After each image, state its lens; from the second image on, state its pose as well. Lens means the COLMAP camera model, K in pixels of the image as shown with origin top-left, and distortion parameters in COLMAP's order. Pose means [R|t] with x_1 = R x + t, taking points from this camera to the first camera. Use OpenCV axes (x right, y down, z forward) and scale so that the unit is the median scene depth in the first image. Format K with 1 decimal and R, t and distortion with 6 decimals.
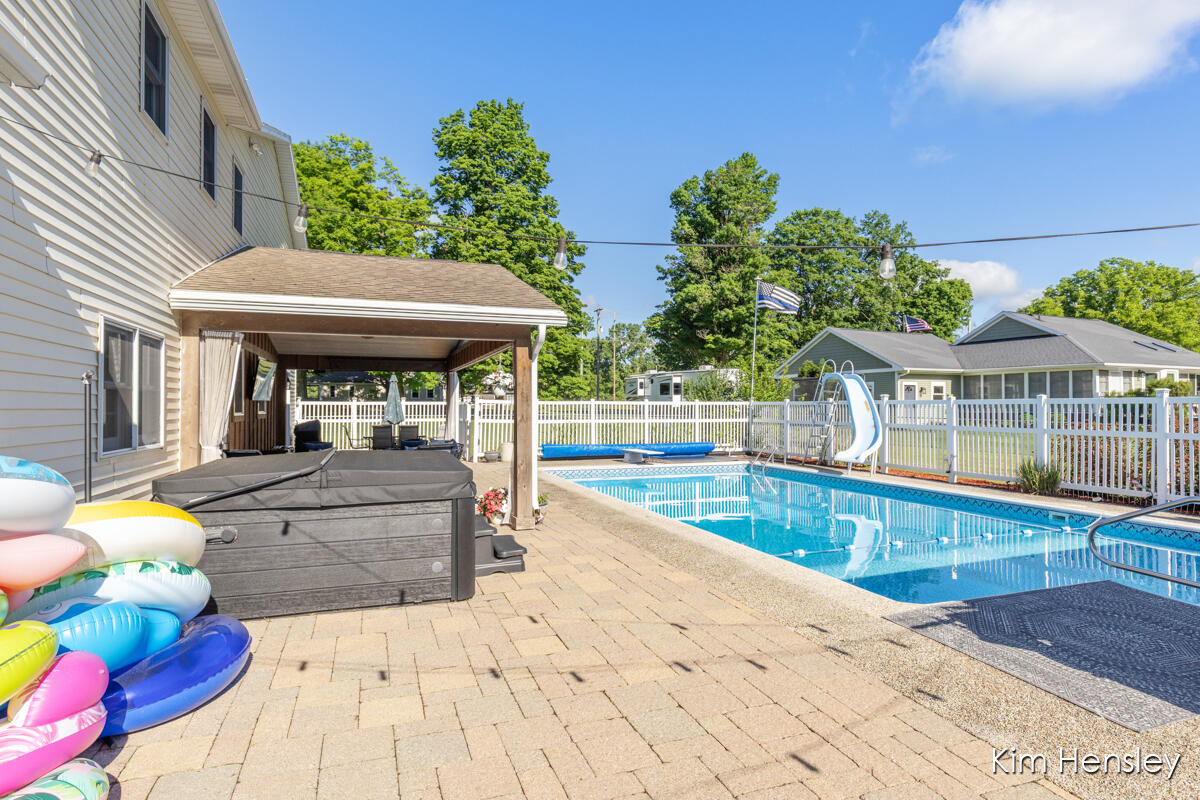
lens RADIAL K [[662.4, 0, 630.1], [0, 662.4, 400.3], [0, 0, 1]] dist [-0.000539, -0.001241]
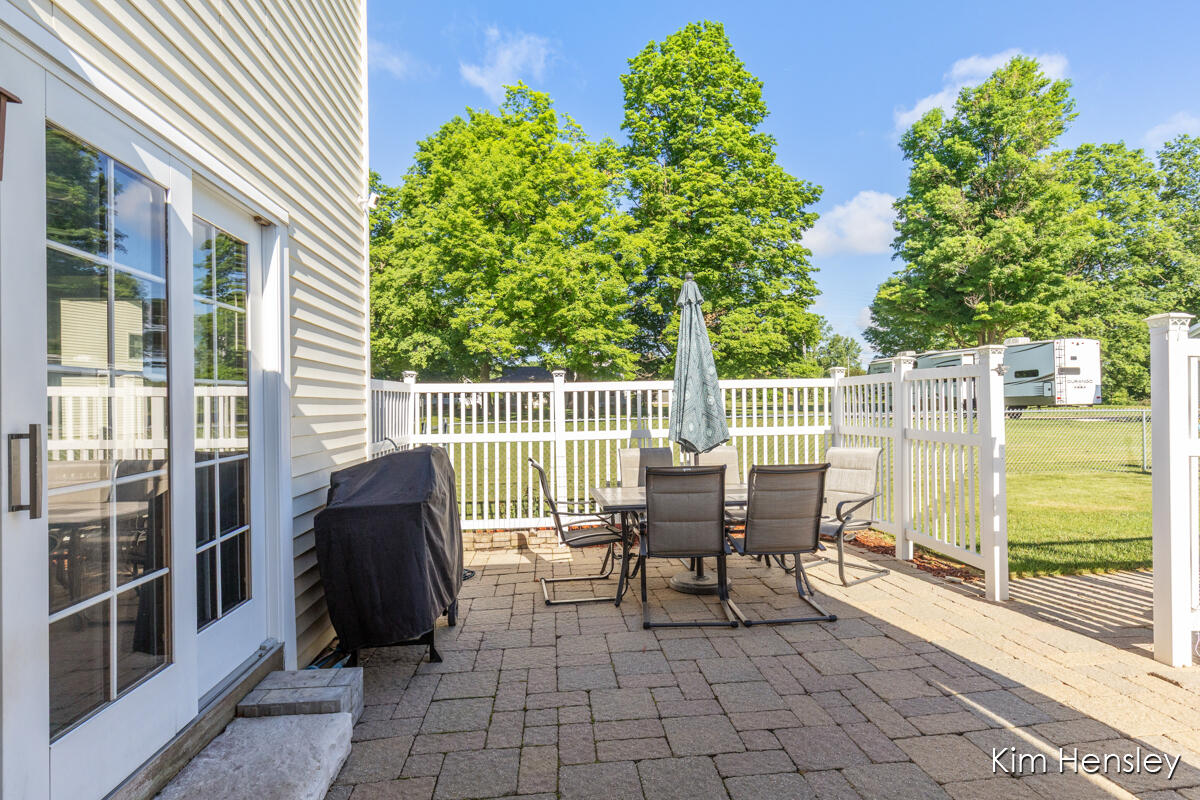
lens RADIAL K [[633.6, 0, 600.0], [0, 633.6, 400.0], [0, 0, 1]] dist [0.002051, 0.000292]
pose [[0.956933, -0.020707, -0.289570, -0.088488], [0.020594, 0.999782, -0.003438, 0.003935], [0.289578, -0.002673, 0.957151, 0.203451]]
